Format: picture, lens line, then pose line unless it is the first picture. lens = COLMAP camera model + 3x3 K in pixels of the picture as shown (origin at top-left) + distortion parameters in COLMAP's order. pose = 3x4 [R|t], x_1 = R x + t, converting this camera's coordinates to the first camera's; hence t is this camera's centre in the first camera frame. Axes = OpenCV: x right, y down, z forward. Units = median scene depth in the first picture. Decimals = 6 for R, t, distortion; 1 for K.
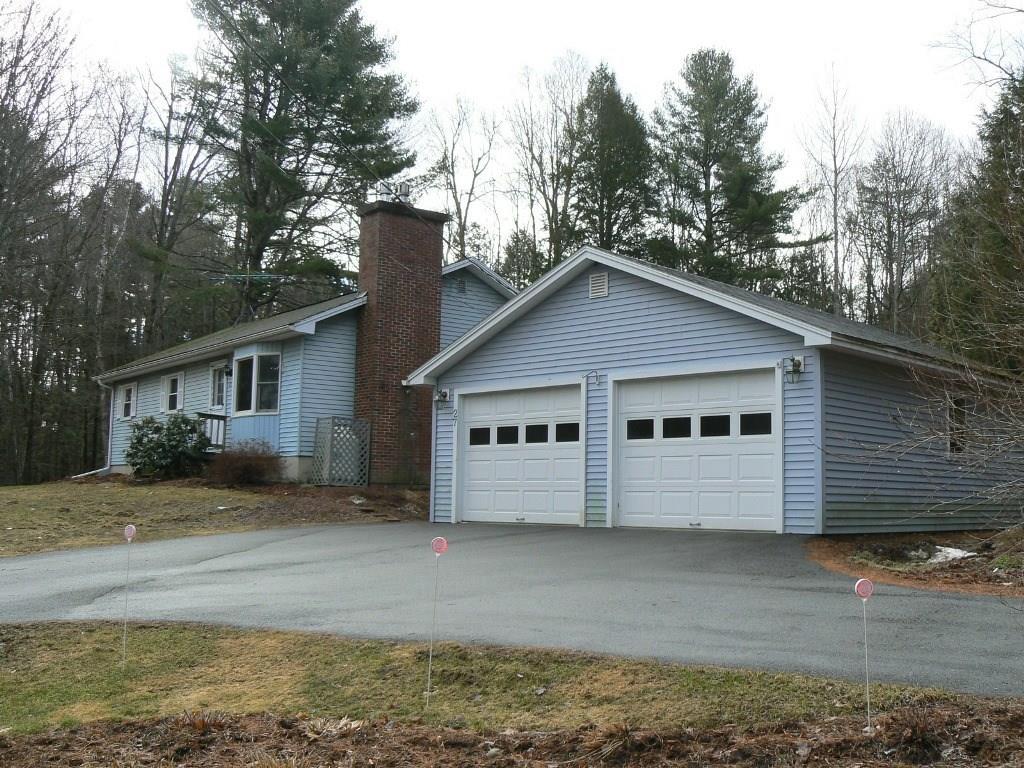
lens RADIAL K [[1084.2, 0, 512.0], [0, 1084.2, 384.0], [0, 0, 1]] dist [-0.136077, 0.027985]
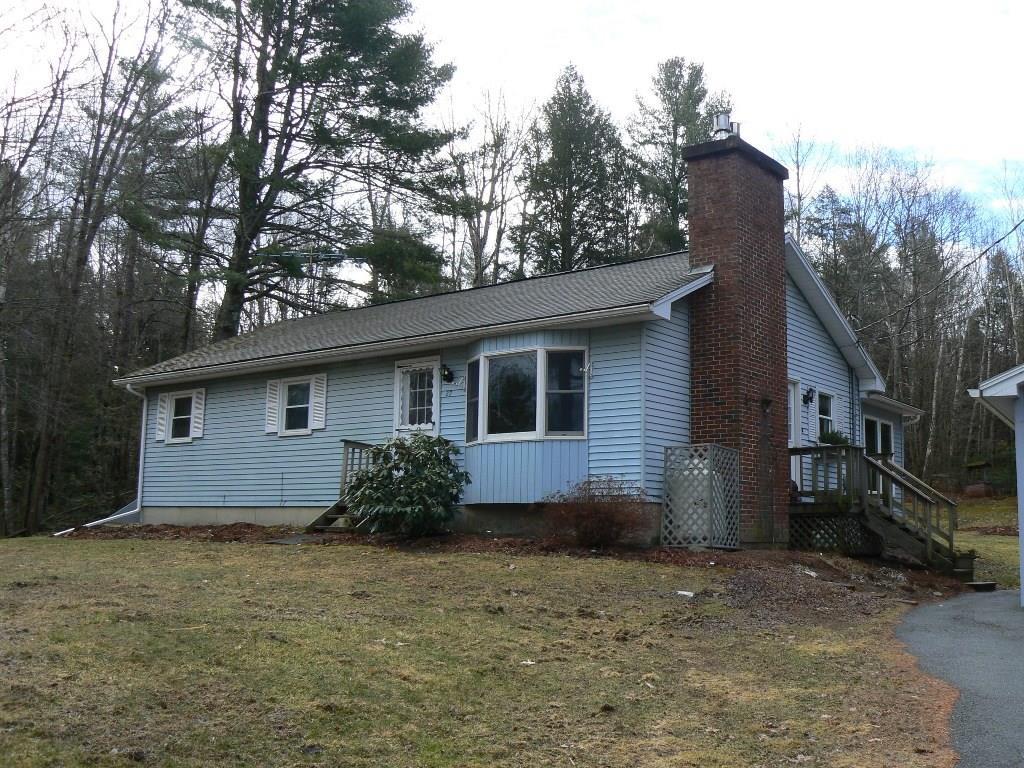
lens RADIAL K [[1084.2, 0, 512.0], [0, 1084.2, 384.0], [0, 0, 1]] dist [-0.136077, 0.027985]
pose [[0.974061, 0.034473, 0.223643, -0.543985], [-0.027541, 0.999041, -0.034045, 0.024095], [-0.224603, 0.027003, 0.974076, 0.465454]]
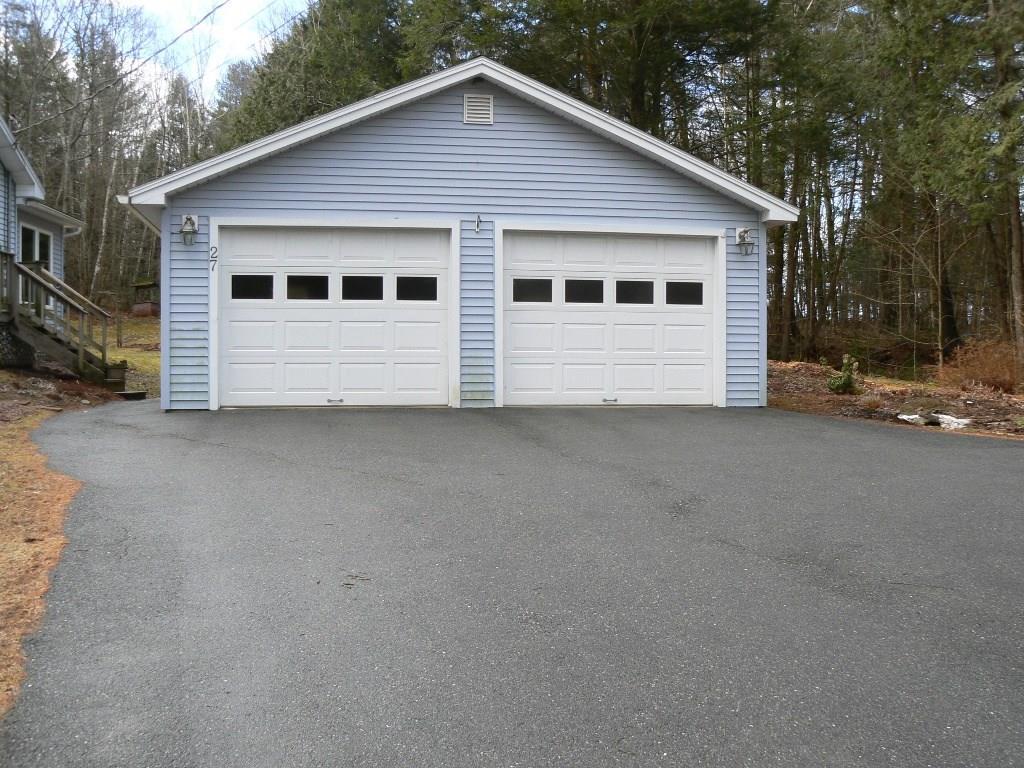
lens RADIAL K [[1082.6, 0, 510.9], [0, 1082.6, 406.9], [0, 0, 1]] dist [-0.126774, 0.047295]
pose [[0.584460, -0.036753, 0.810590, -0.512492], [-0.078555, 0.991718, 0.101606, 0.041873], [-0.807611, -0.123060, 0.576733, 0.452168]]
